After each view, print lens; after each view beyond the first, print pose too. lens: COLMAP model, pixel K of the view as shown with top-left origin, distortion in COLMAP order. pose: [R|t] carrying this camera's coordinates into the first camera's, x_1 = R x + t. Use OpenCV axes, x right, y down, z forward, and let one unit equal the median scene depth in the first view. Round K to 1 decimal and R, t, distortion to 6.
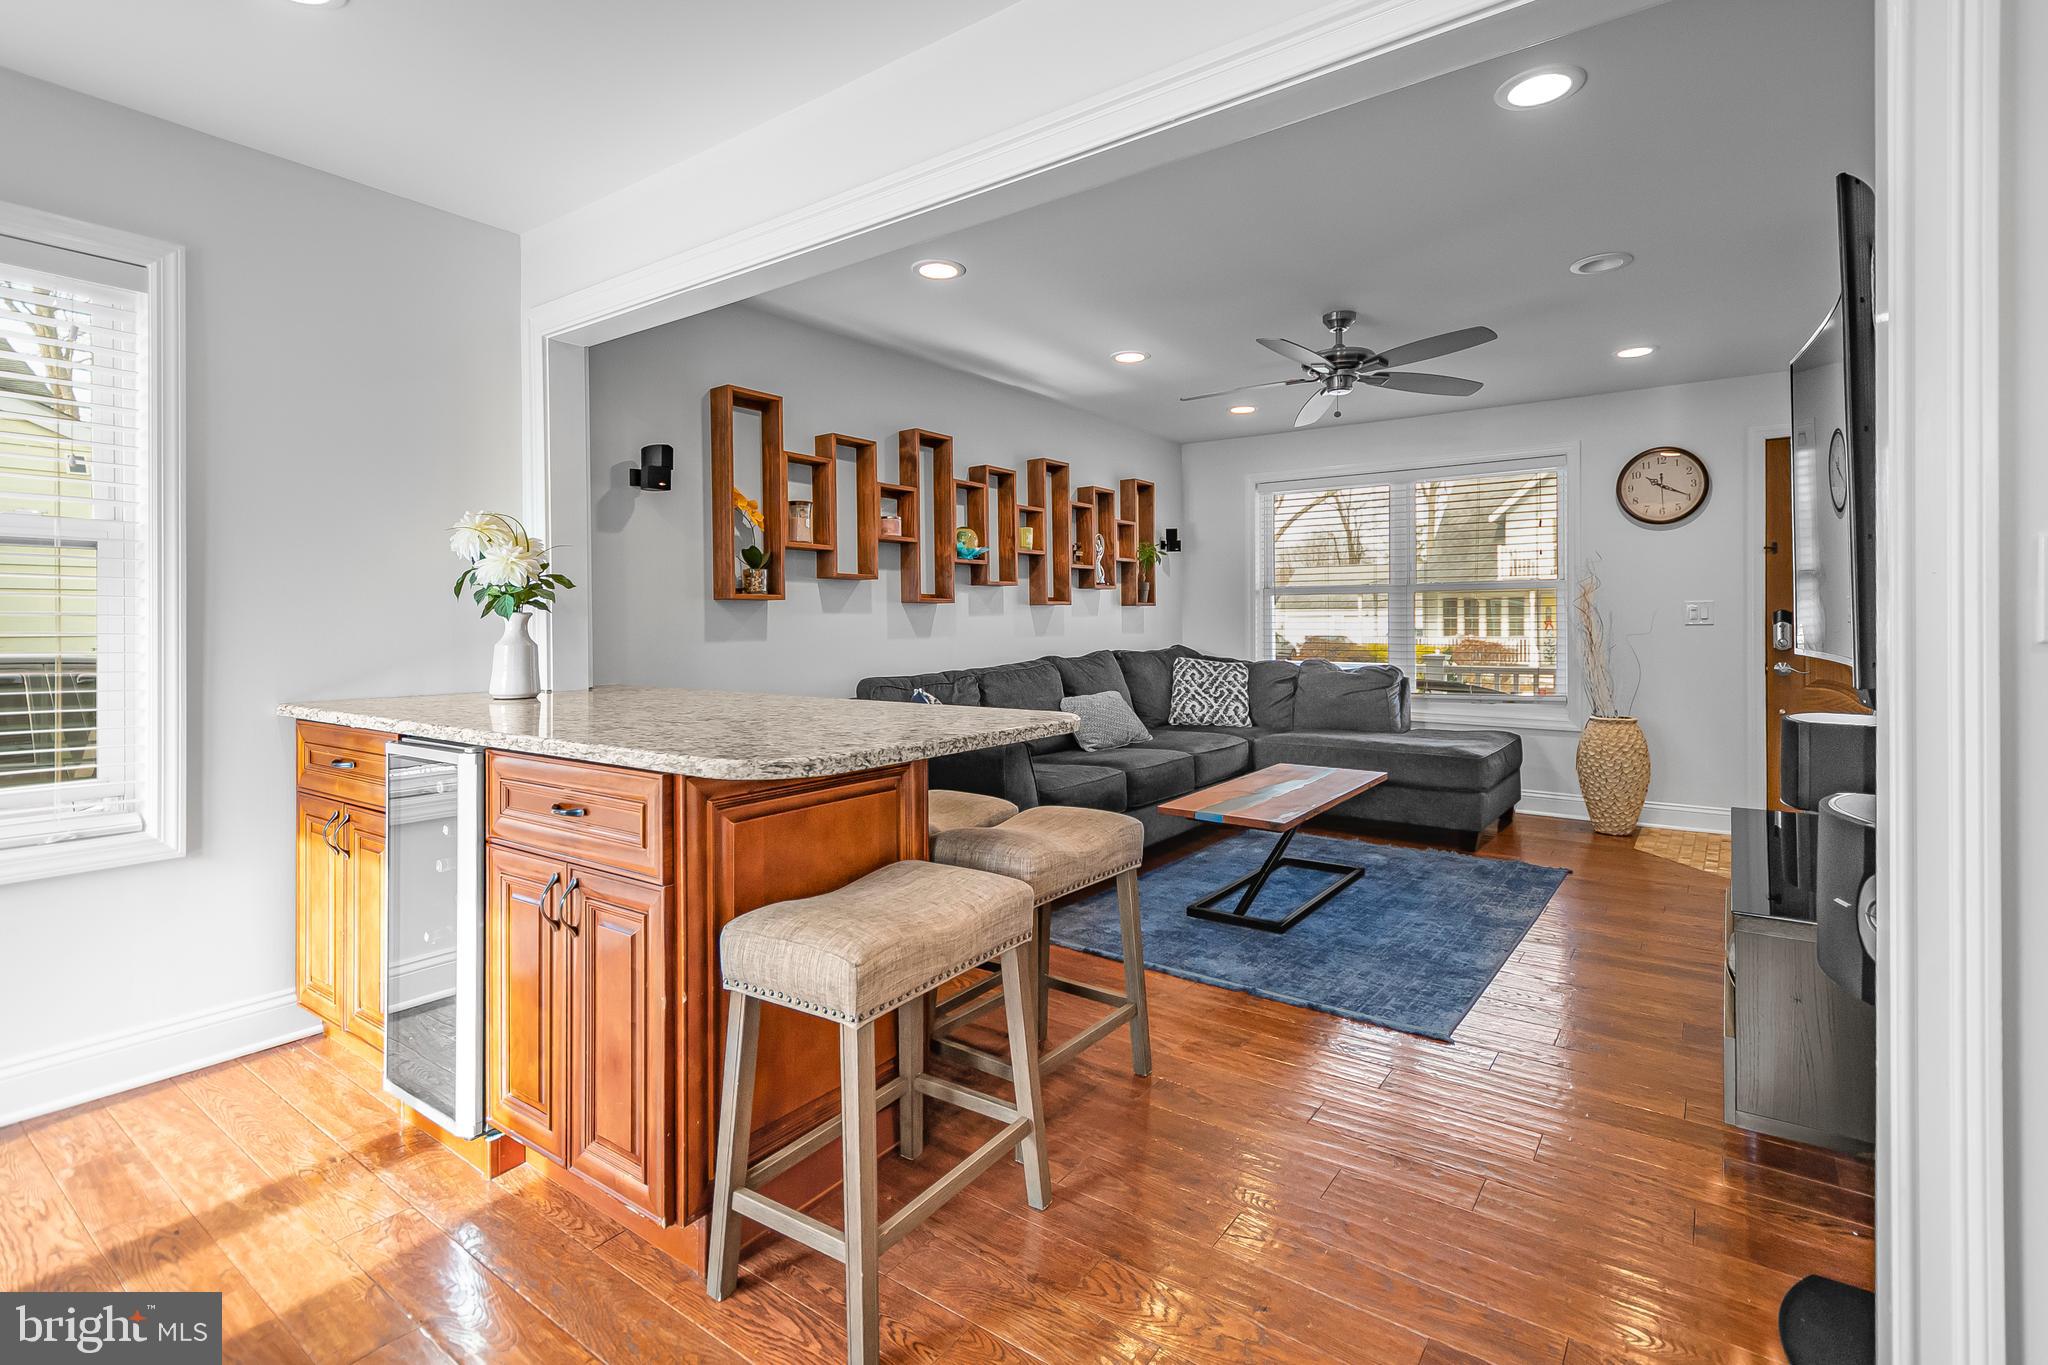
lens RADIAL K [[934.8, 0, 1001.1], [0, 934.8, 635.8], [0, 0, 1]] dist [0.020779, -0.007672]
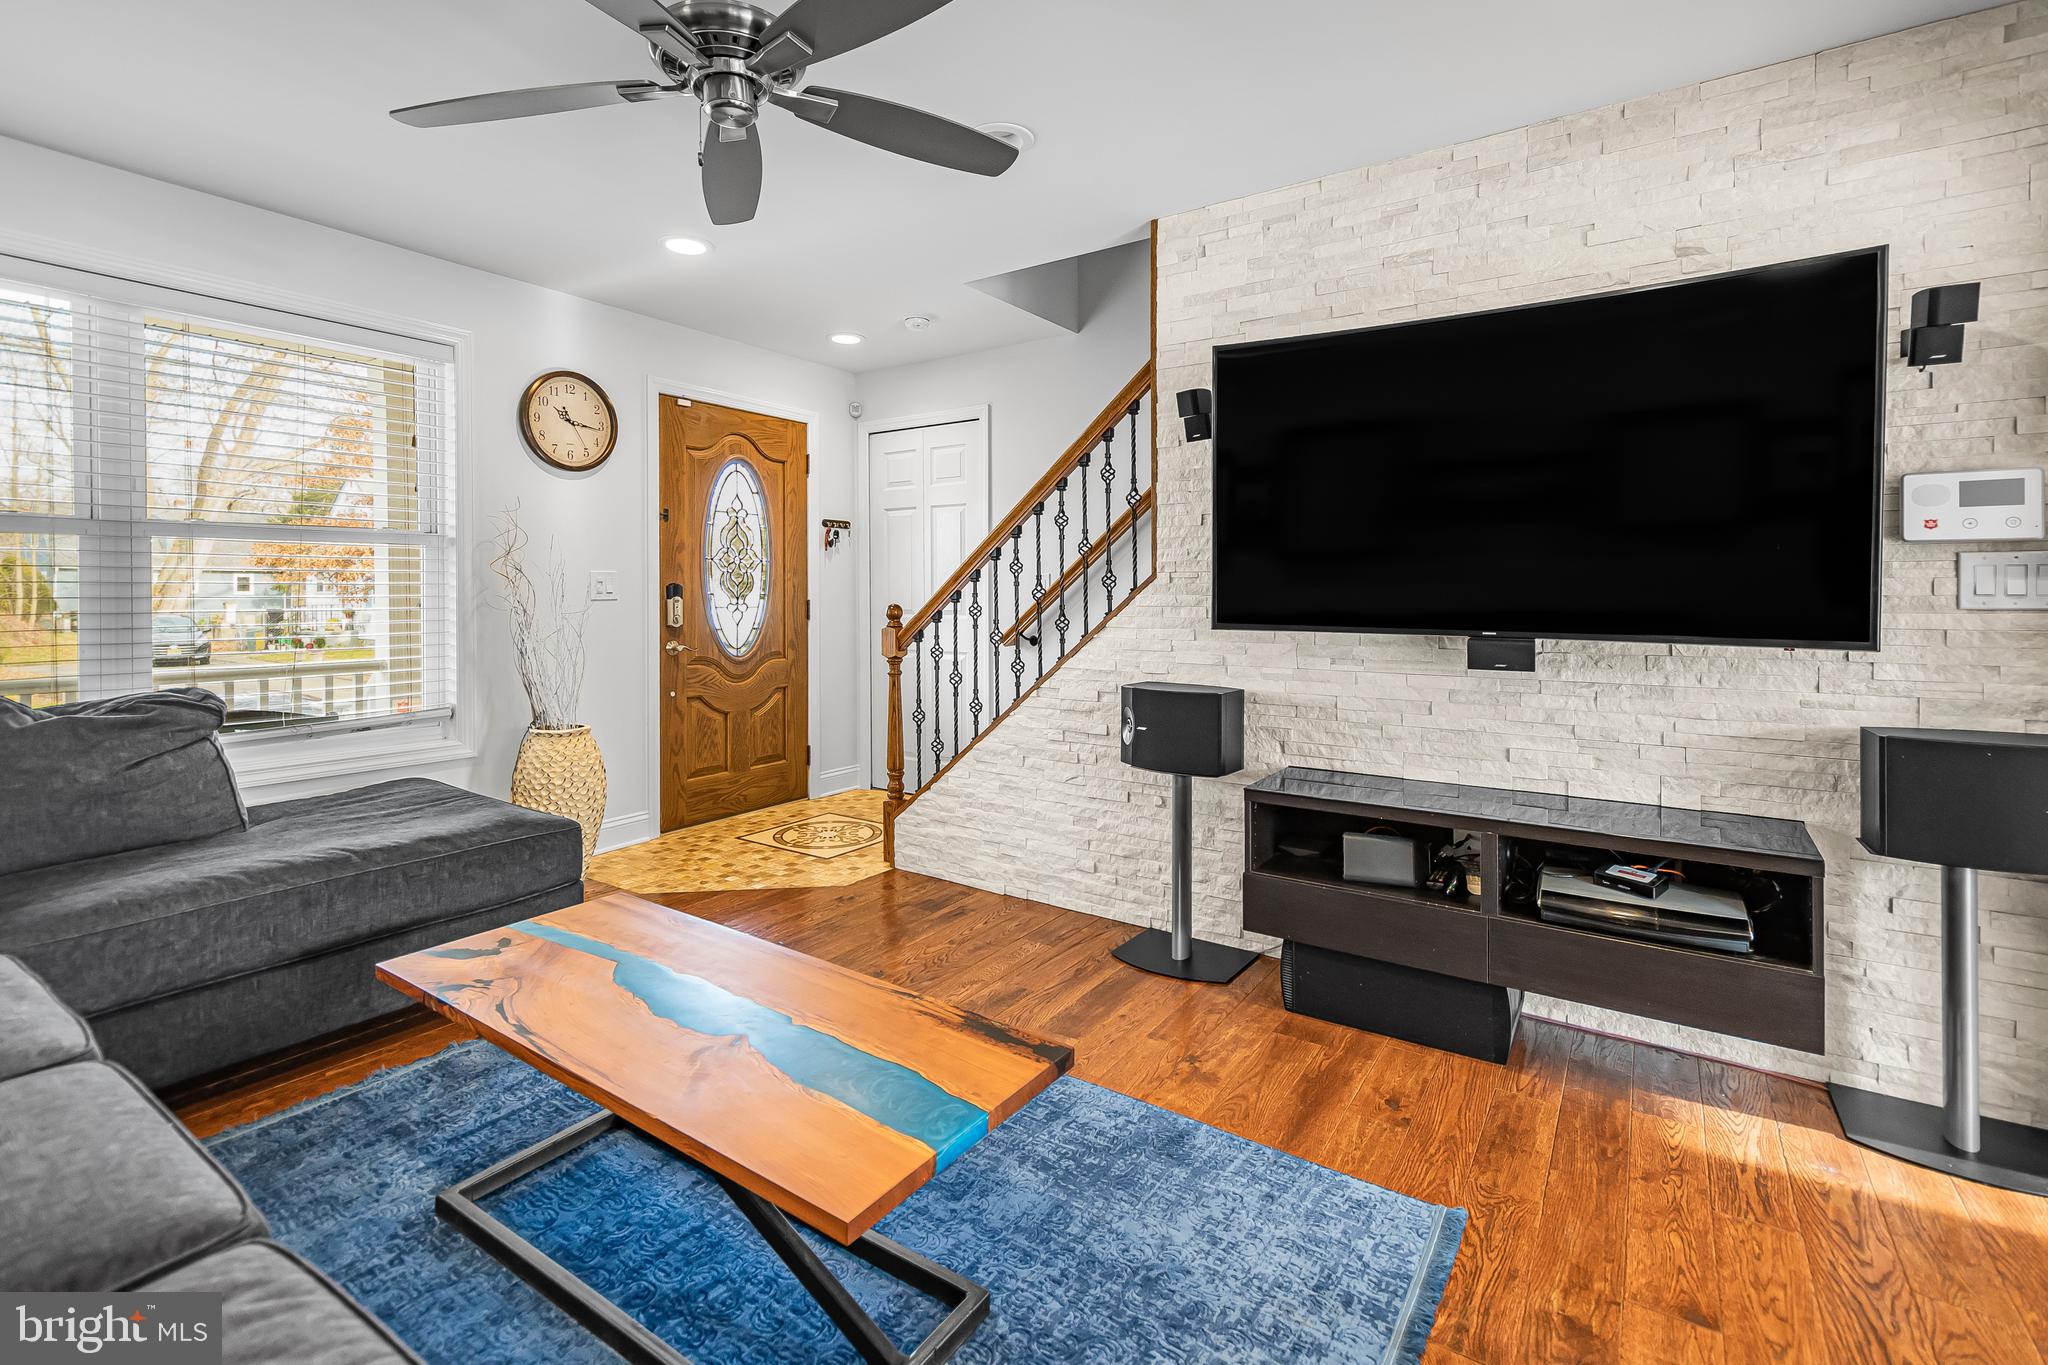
lens RADIAL K [[934.8, 0, 1010.2], [0, 934.8, 609.1], [0, 0, 1]] dist [0.020779, -0.007672]
pose [[-0.048437, -0.015432, 0.998707, -0.104634], [0.014112, 0.999770, 0.016133, -0.013759], [-0.998727, 0.014875, -0.048208, 0.759639]]
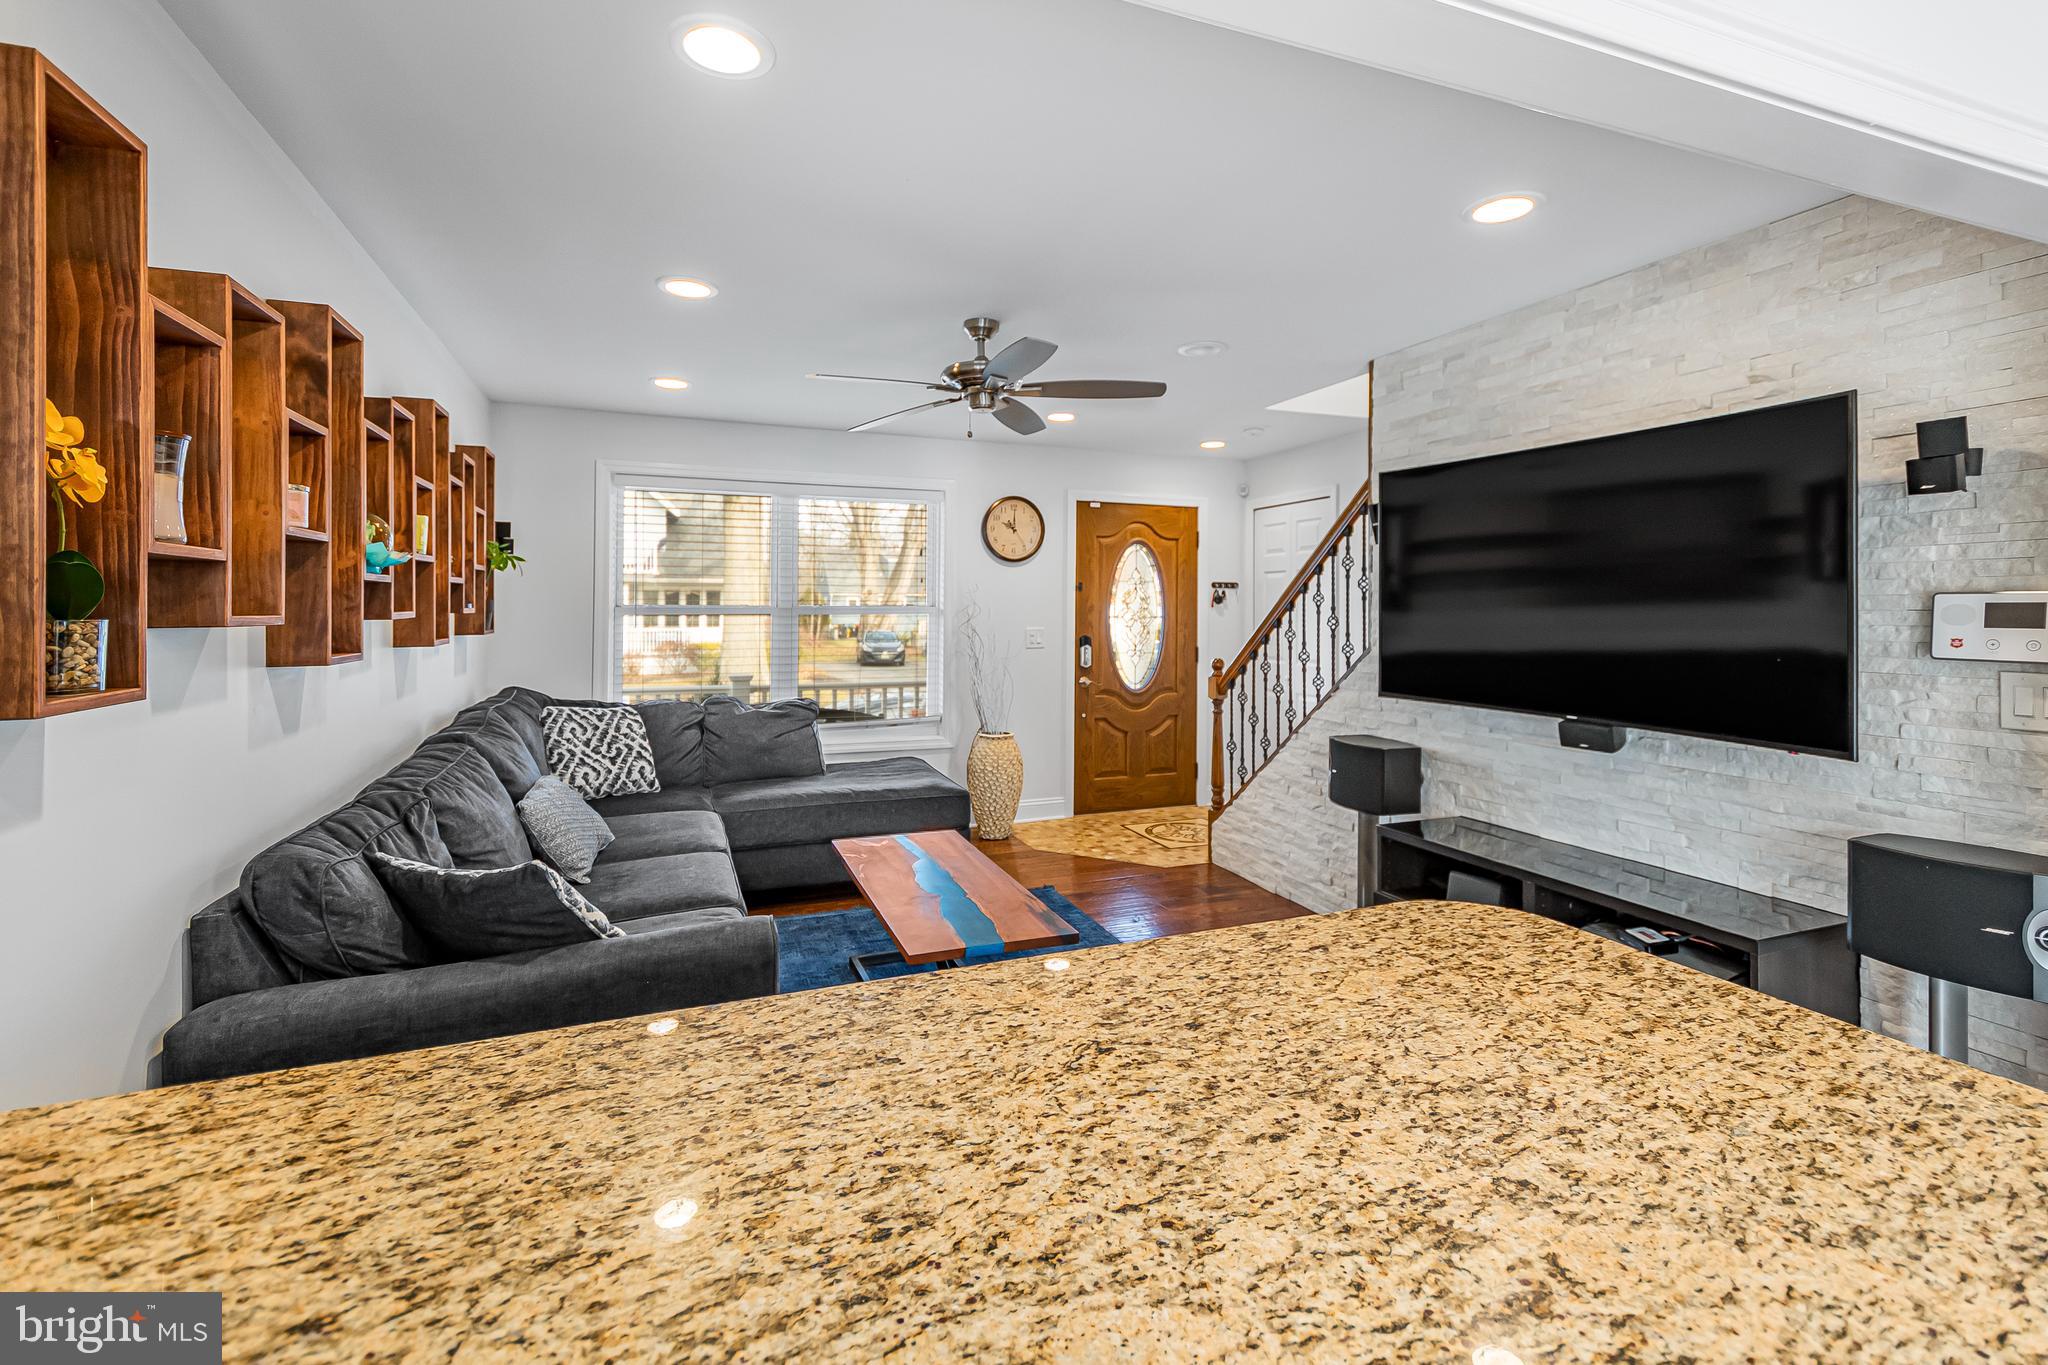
lens RADIAL K [[934.8, 0, 1018.4], [0, 934.8, 607.4], [0, 0, 1]] dist [0.020779, -0.007672]
pose [[0.520942, 0.004493, 0.853580, -0.313121], [0.007146, 0.999928, -0.009625, -0.057692], [-0.853562, 0.011114, 0.520873, 0.444673]]
